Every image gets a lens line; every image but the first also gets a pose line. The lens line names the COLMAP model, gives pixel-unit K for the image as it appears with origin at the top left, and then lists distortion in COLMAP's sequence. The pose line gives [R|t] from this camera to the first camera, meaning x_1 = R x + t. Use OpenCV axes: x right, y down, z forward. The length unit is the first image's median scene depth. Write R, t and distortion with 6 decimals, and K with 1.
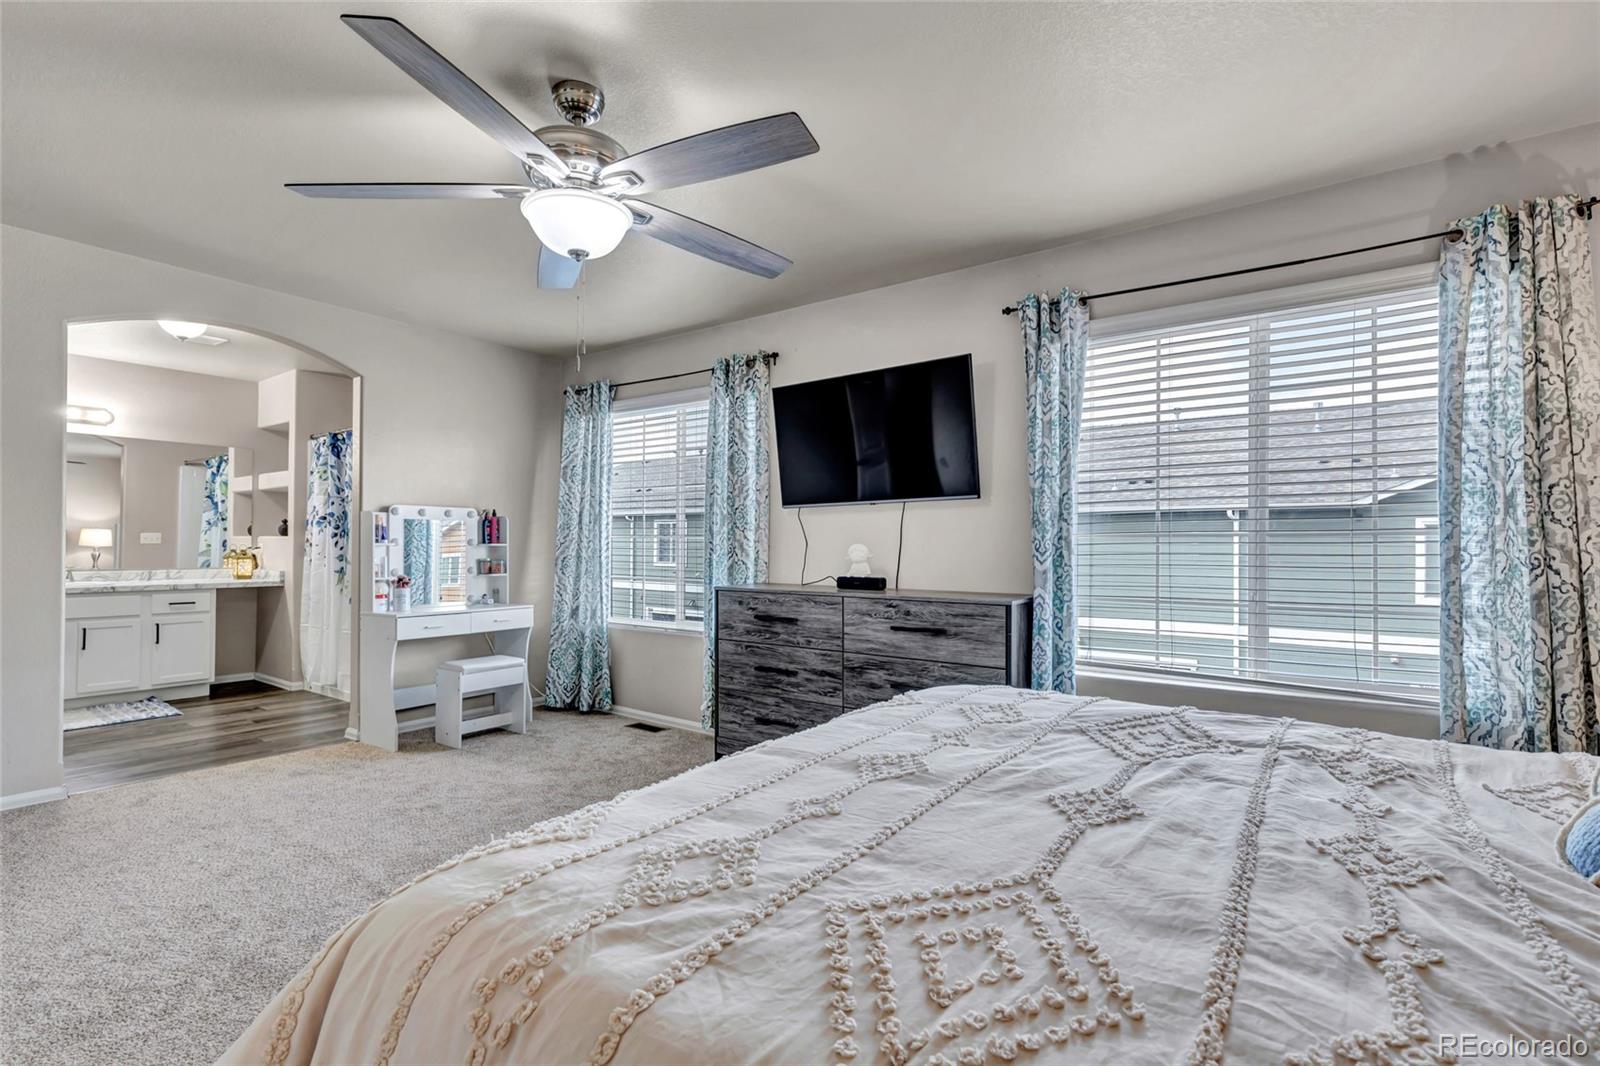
lens RADIAL K [[736.1, 0, 801.6], [0, 736.1, 538.9], [0, 0, 1]] dist [0.005007, -0.001369]
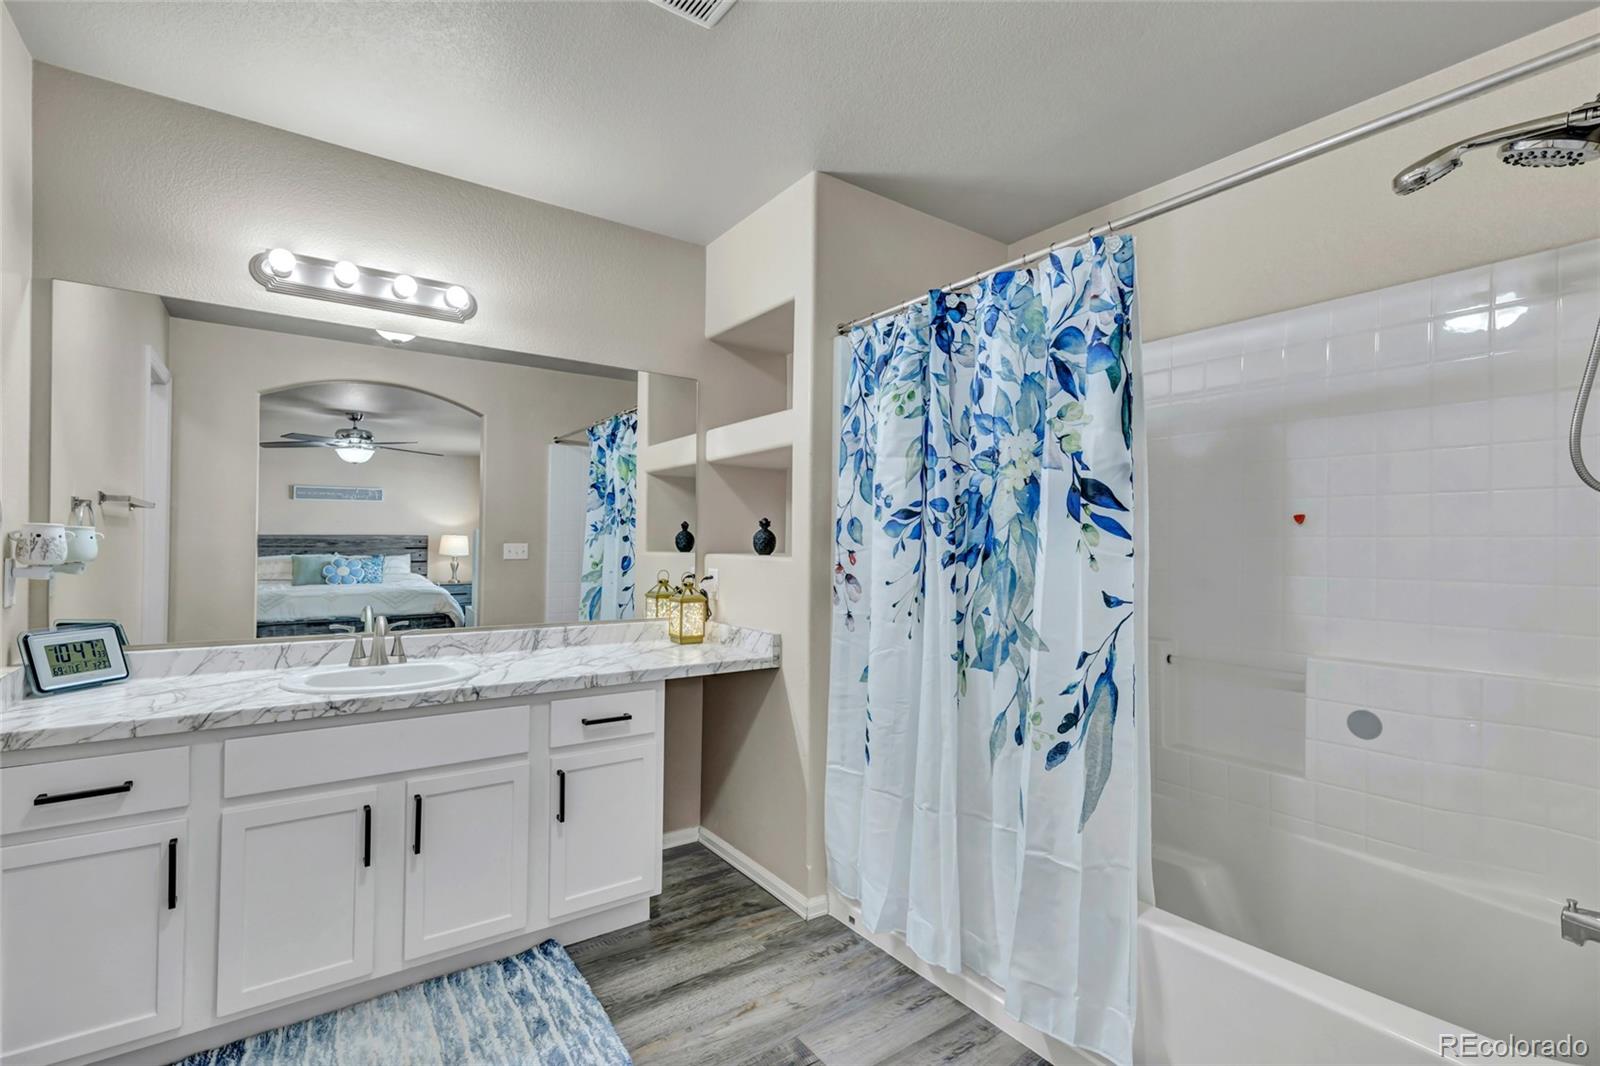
lens RADIAL K [[736.1, 0, 799.2], [0, 736.1, 528.7], [0, 0, 1]] dist [0.005007, -0.001369]
pose [[0.946719, -0.005572, -0.322013, -0.546662], [0.000523, 0.999876, -0.015763, -0.013525], [0.322060, 0.014754, 0.946604, 0.580183]]
